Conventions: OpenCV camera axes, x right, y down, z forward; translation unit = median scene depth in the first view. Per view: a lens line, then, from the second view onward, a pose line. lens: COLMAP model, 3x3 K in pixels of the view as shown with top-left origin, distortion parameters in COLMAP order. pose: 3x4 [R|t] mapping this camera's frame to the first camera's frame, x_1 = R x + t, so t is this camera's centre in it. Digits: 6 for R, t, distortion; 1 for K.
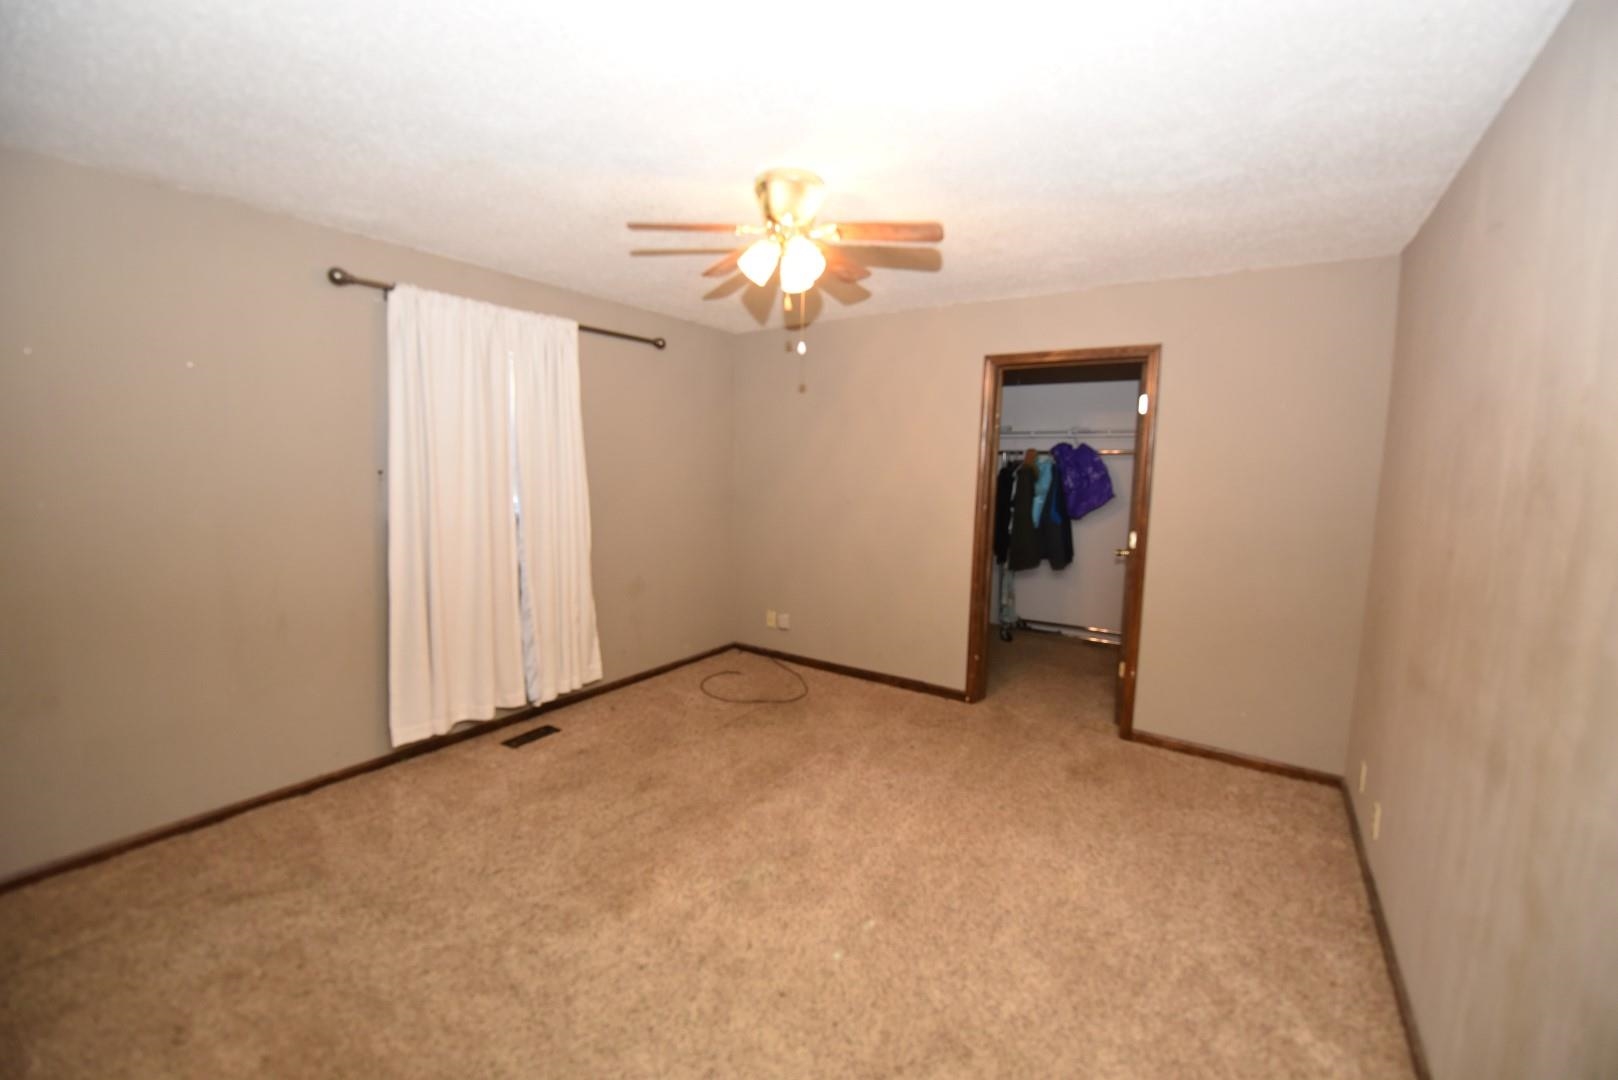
lens RADIAL K [[650.5, 0, 814.1], [0, 650.5, 539.2], [0, 0, 1]] dist [-0.009981, -0.003942]
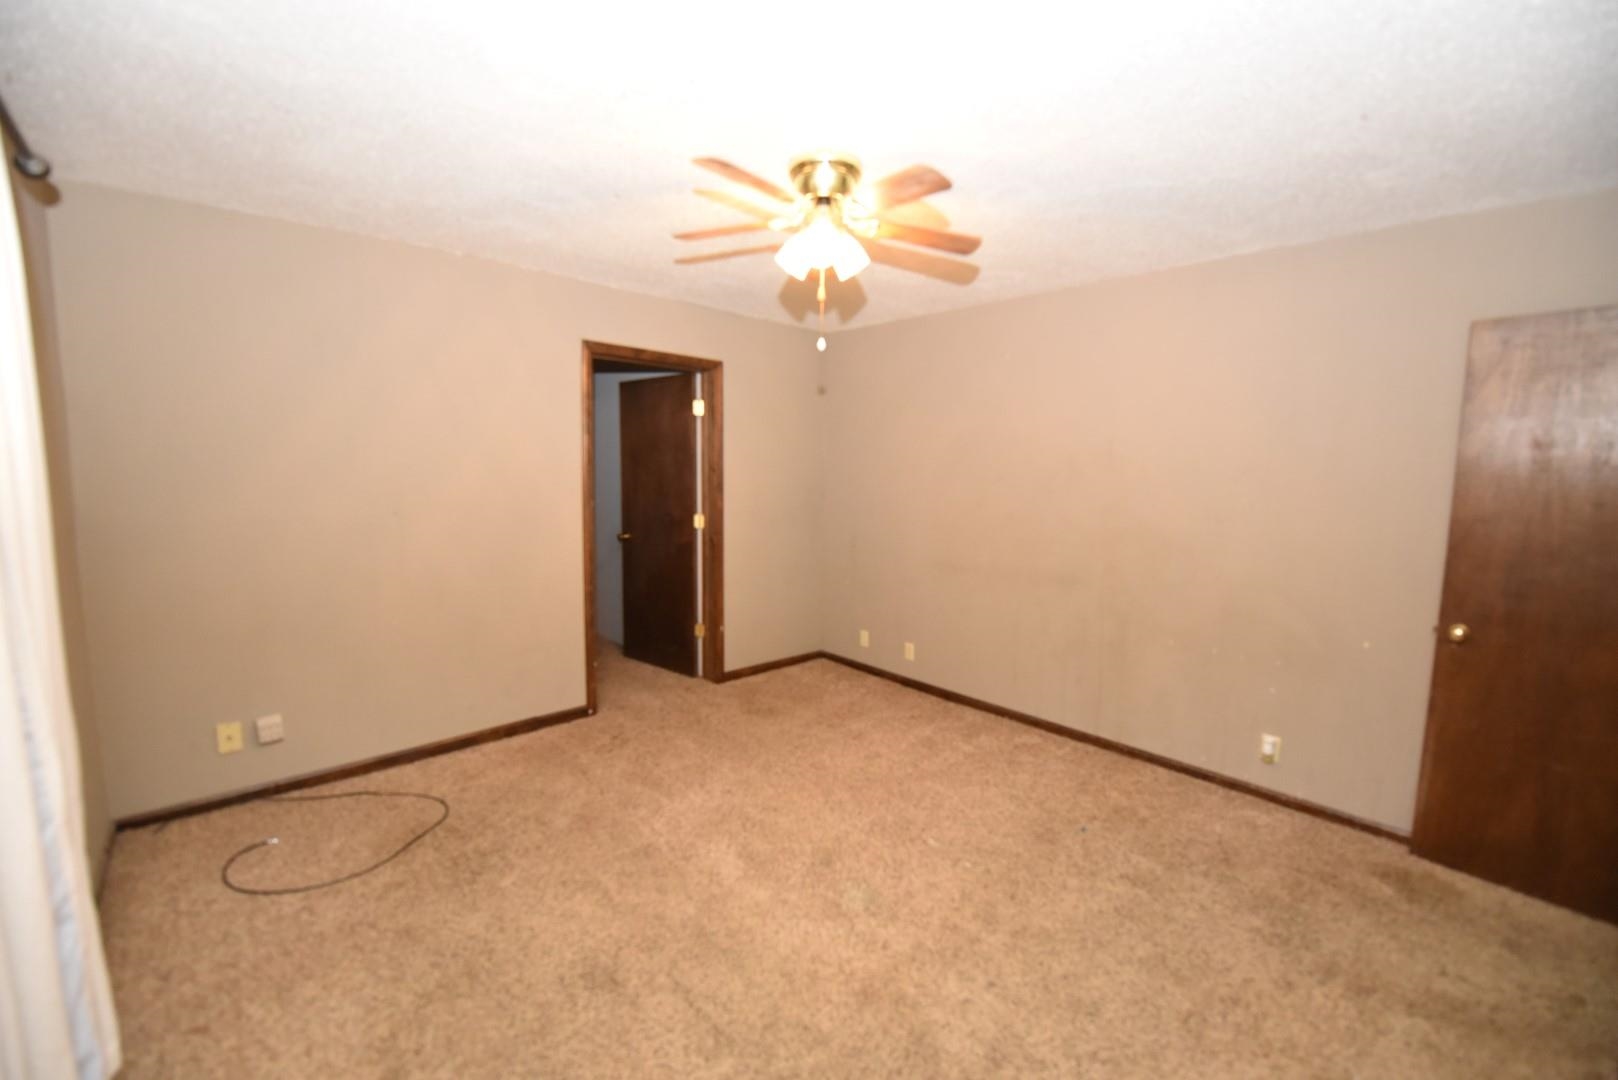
lens RADIAL K [[650.5, 0, 814.1], [0, 650.5, 539.2], [0, 0, 1]] dist [-0.009981, -0.003942]
pose [[0.239335, -0.132900, 0.961798, -0.603879], [0.096784, 0.988920, 0.112563, -0.078068], [-0.966101, 0.066147, 0.249546, 0.490248]]
